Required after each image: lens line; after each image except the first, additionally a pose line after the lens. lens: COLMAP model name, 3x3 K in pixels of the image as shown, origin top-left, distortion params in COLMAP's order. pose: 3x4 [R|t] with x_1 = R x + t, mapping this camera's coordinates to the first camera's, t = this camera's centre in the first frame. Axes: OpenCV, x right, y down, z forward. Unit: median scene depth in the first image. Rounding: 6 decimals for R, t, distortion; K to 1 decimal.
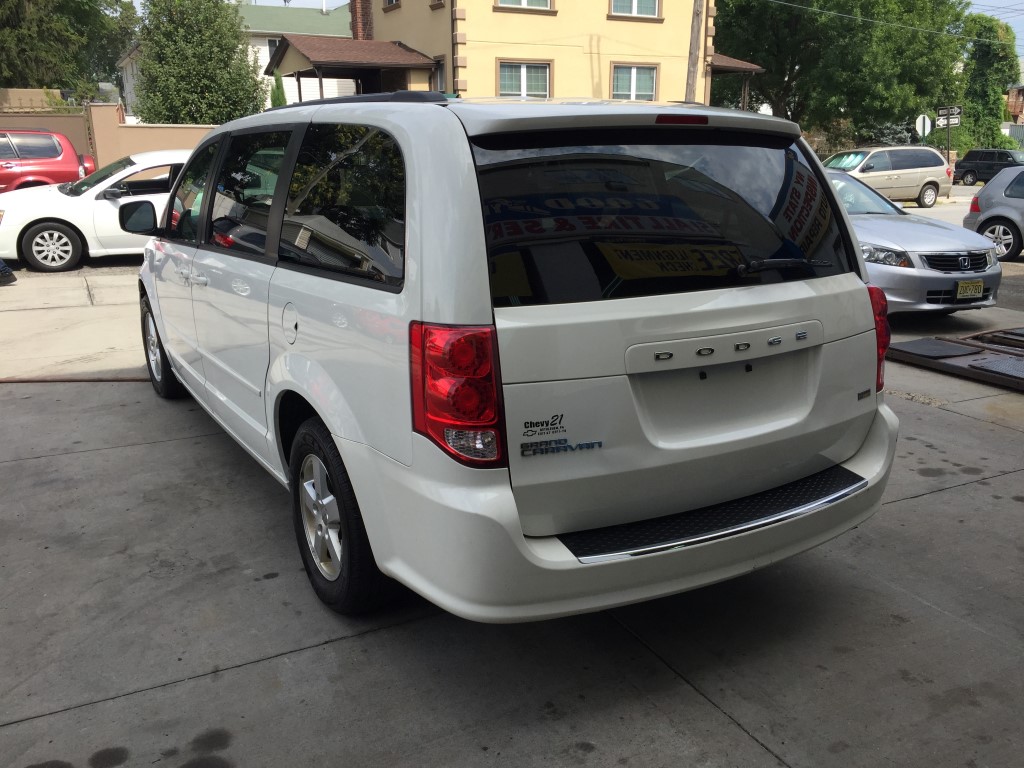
lens RADIAL K [[888.1, 0, 516.8], [0, 888.1, 383.2], [0, 0, 1]] dist [0.062606, -0.095729]
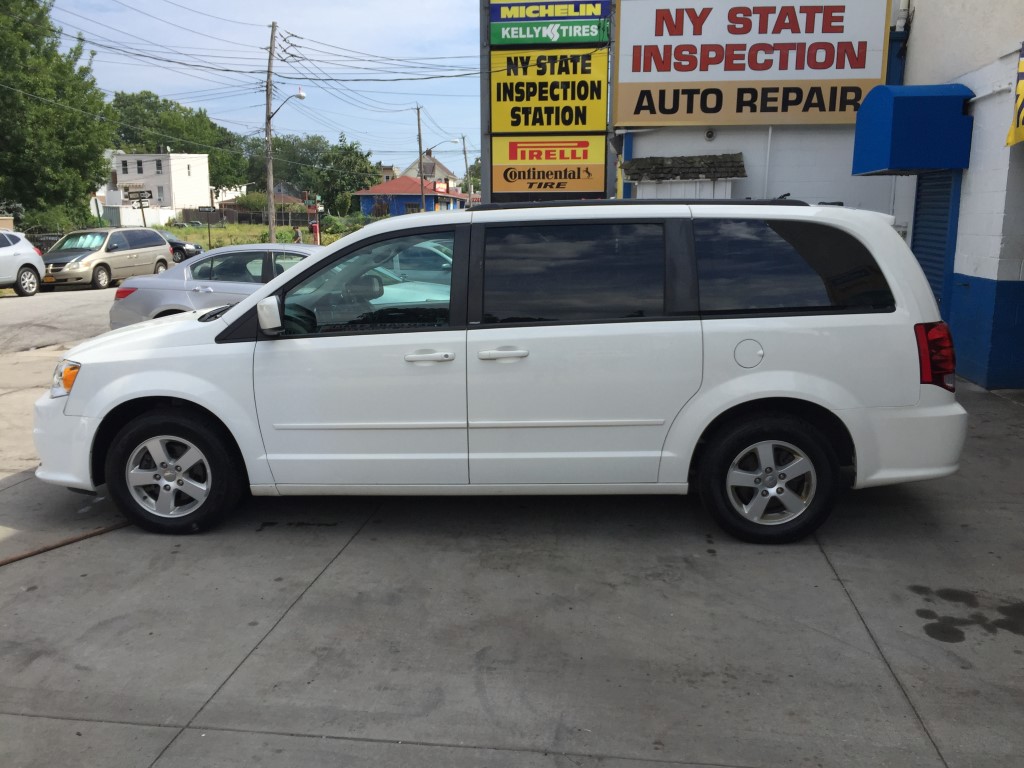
lens RADIAL K [[888.1, 0, 508.7], [0, 888.1, 383.4], [0, 0, 1]] dist [0.062606, -0.095729]
pose [[0.561308, -0.151844, 0.813558, -1.191650], [0.219335, 0.975167, 0.030678, -0.109635], [-0.798013, 0.161221, 0.580674, 0.339767]]
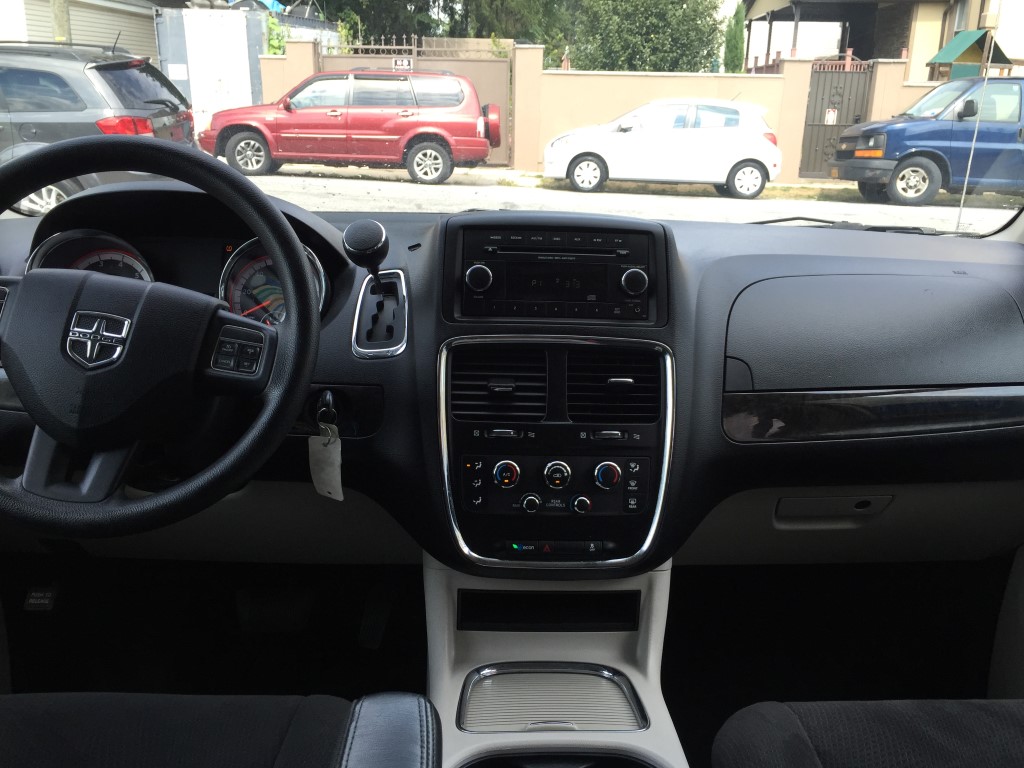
lens RADIAL K [[888.1, 0, 515.3], [0, 888.1, 387.8], [0, 0, 1]] dist [0.062606, -0.095729]
pose [[0.878260, 0.160592, -0.450410, -0.164152], [-0.142534, 0.987020, 0.073991, -0.227035], [0.456446, -0.000785, 0.889751, 1.056450]]
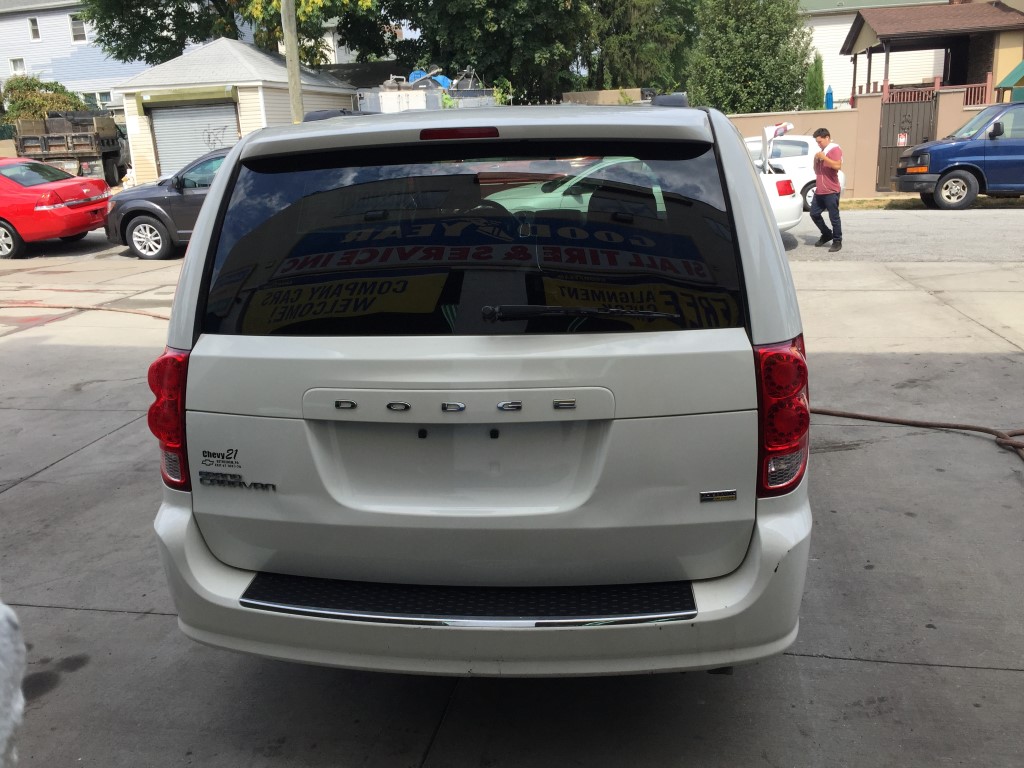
lens RADIAL K [[888.1, 0, 498.6], [0, 888.1, 387.4], [0, 0, 1]] dist [0.062606, -0.095729]
pose [[0.780772, 0.129792, -0.611187, 0.475017], [-0.116192, 0.991285, 0.062079, -0.069512], [0.613917, 0.022545, 0.789048, 0.220950]]
